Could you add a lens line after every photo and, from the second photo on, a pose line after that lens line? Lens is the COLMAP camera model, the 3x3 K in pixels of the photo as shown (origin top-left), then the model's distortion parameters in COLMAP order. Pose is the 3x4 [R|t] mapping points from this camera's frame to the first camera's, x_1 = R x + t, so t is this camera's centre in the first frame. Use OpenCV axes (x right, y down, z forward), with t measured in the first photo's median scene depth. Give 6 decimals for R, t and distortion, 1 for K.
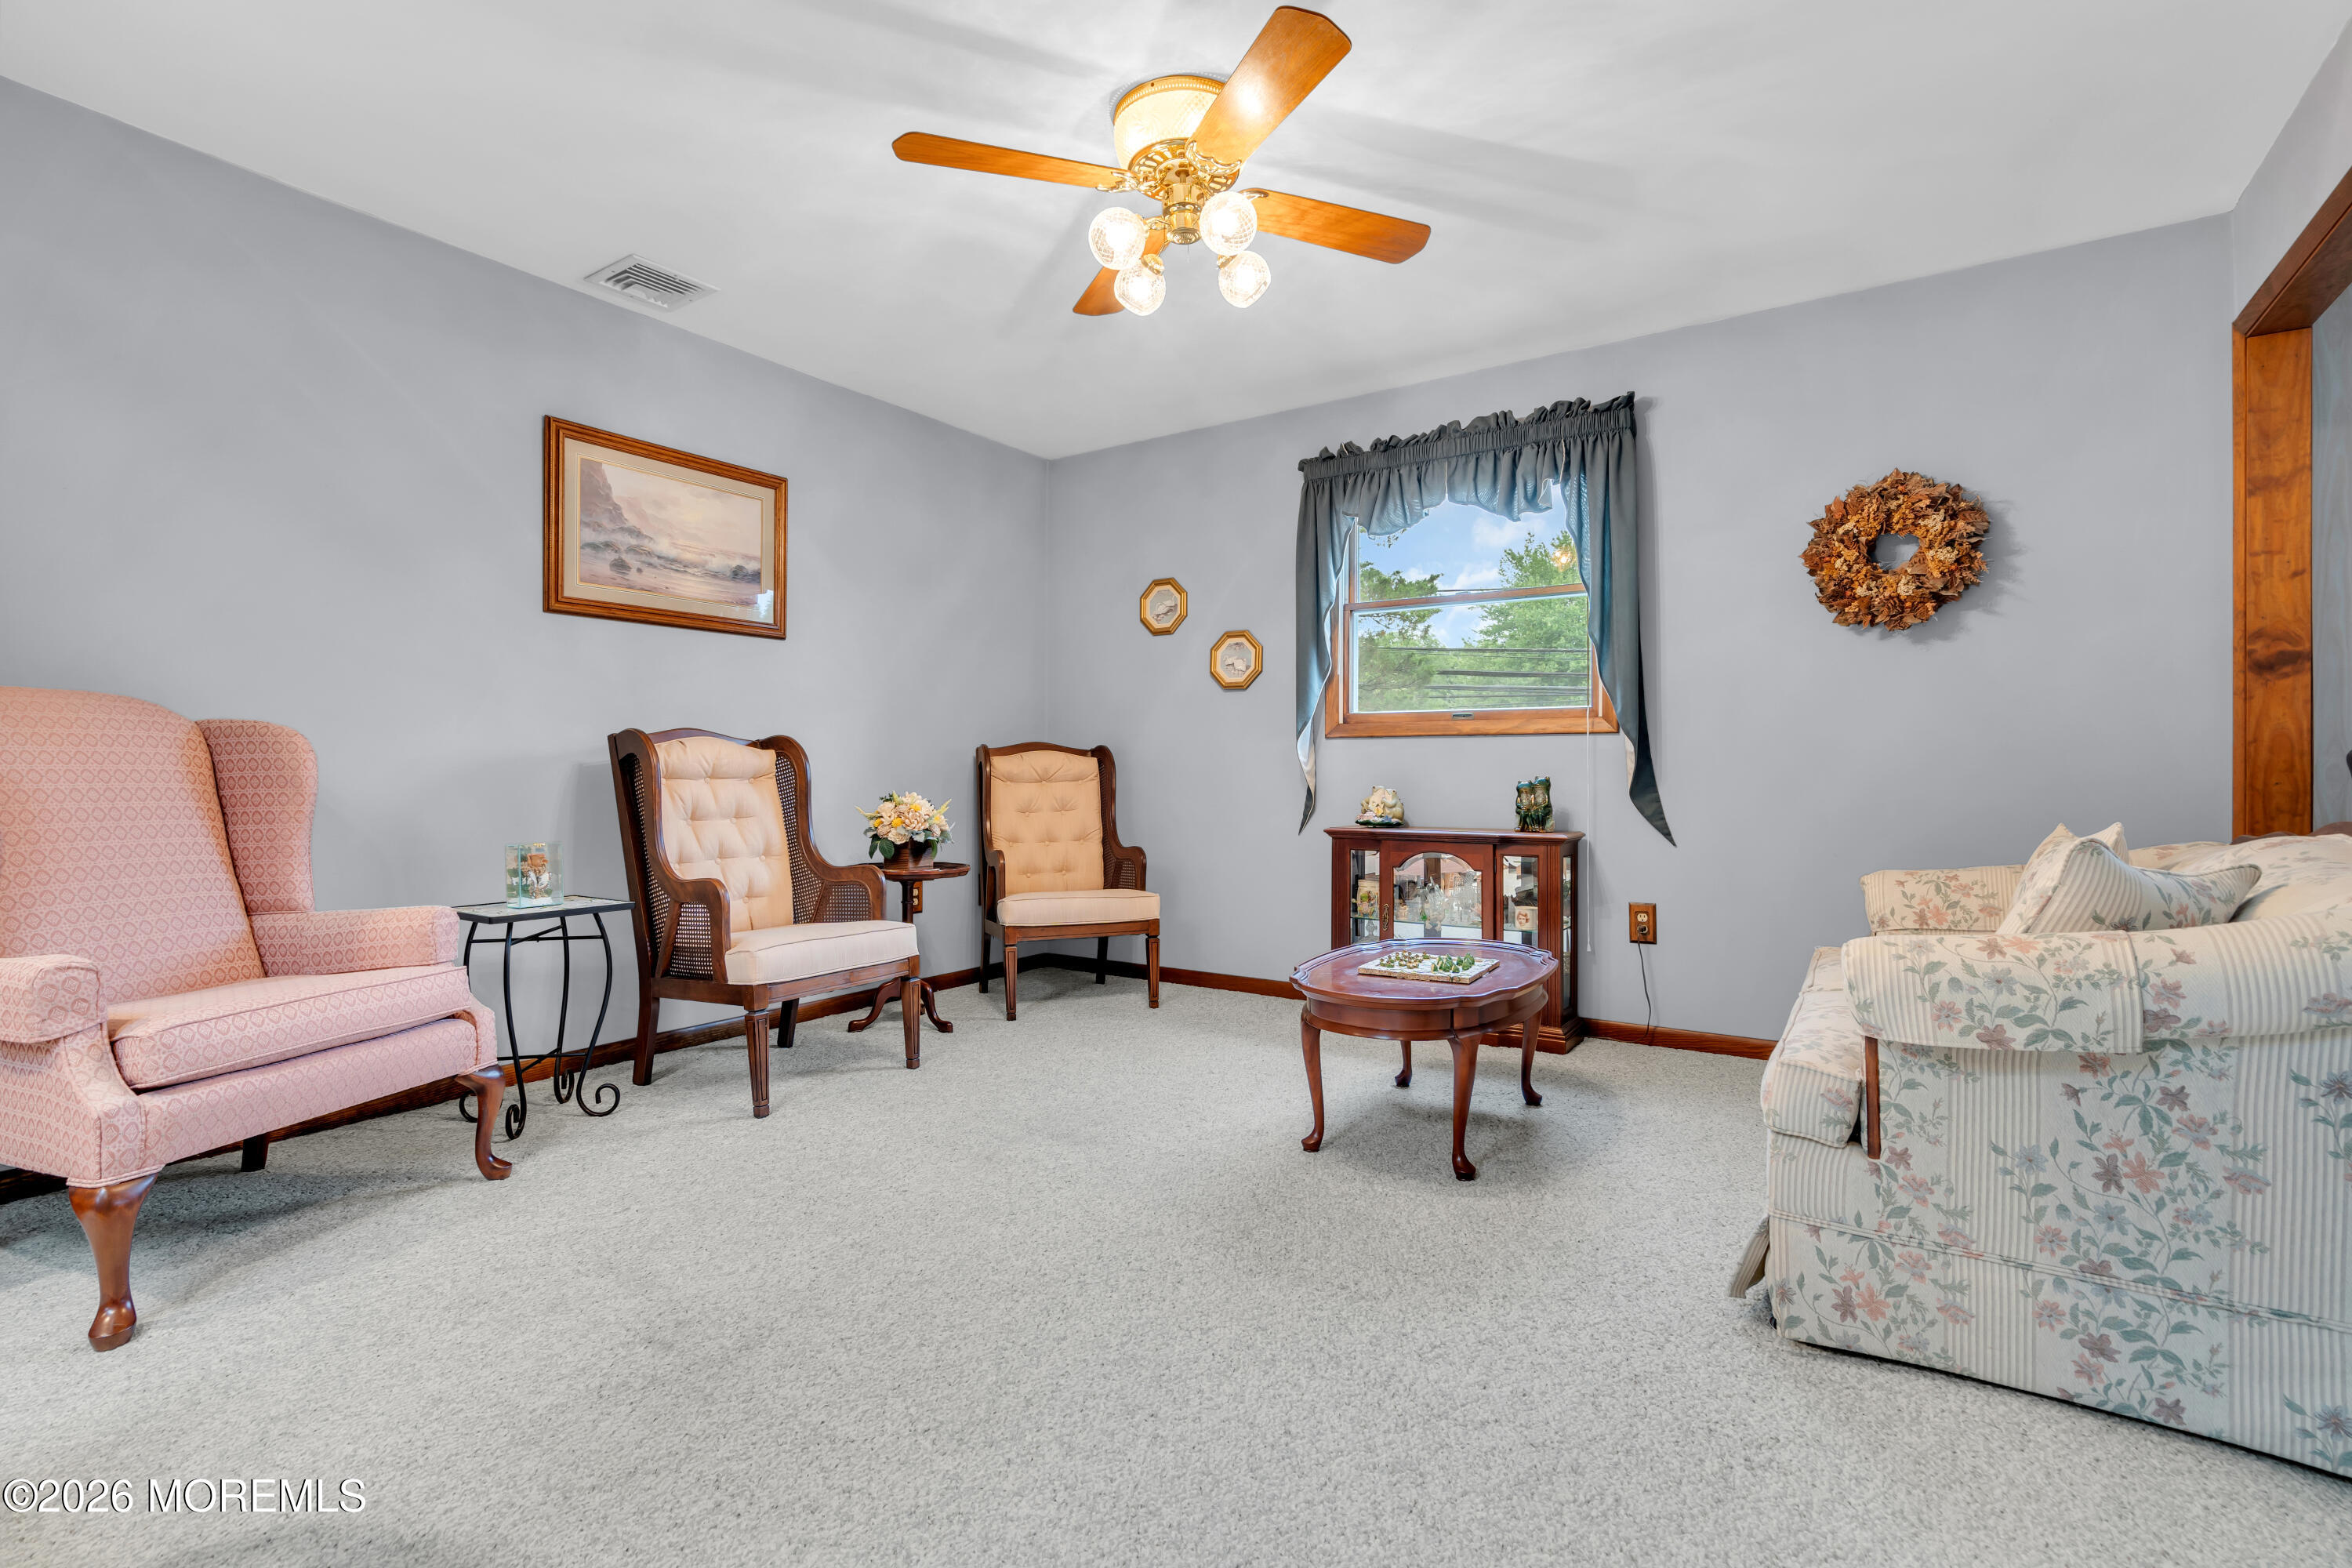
lens RADIAL K [[1070.3, 0, 1184.0], [0, 1070.3, 767.6], [0, 0, 1]] dist [-0.004604, 0.000831]
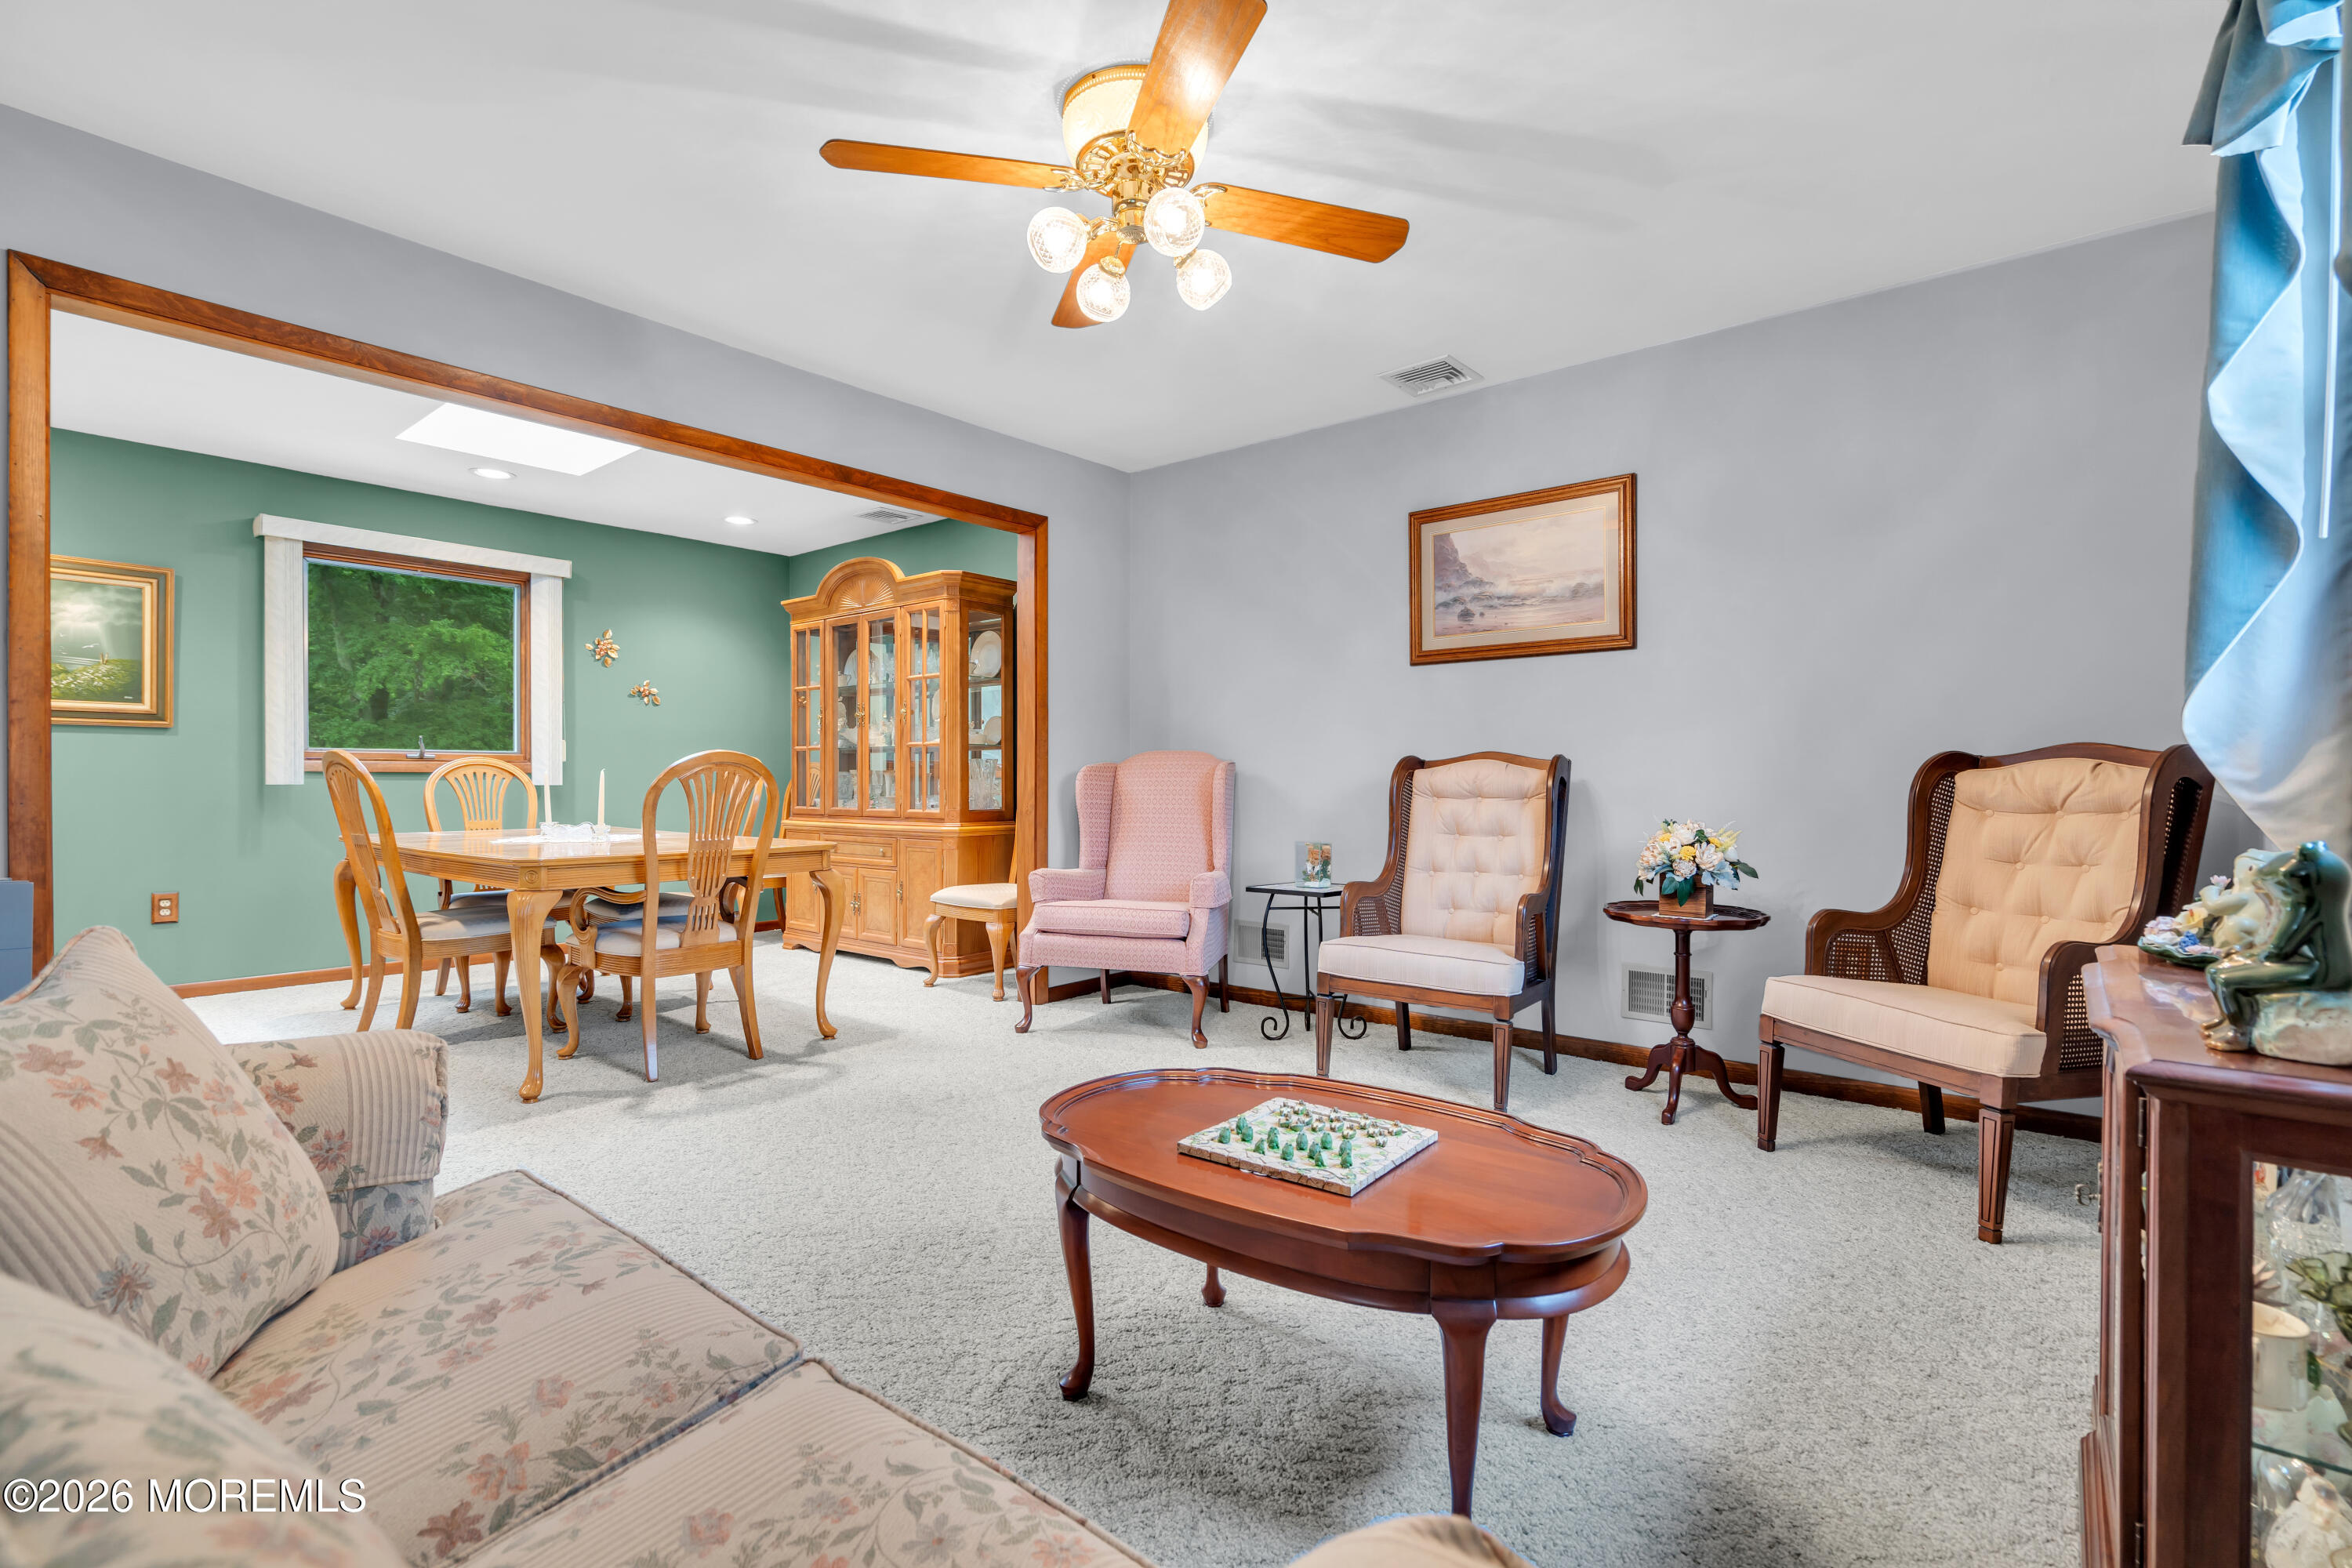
lens RADIAL K [[1084.1, 0, 1177.7], [0, 1084.1, 776.4], [0, 0, 1]] dist [-0.003066, 0.000924]
pose [[-0.111807, -0.006637, -0.993708, 0.634026], [0.003809, 0.999967, -0.007107, -0.004342], [0.993723, -0.004580, -0.111778, 0.756394]]
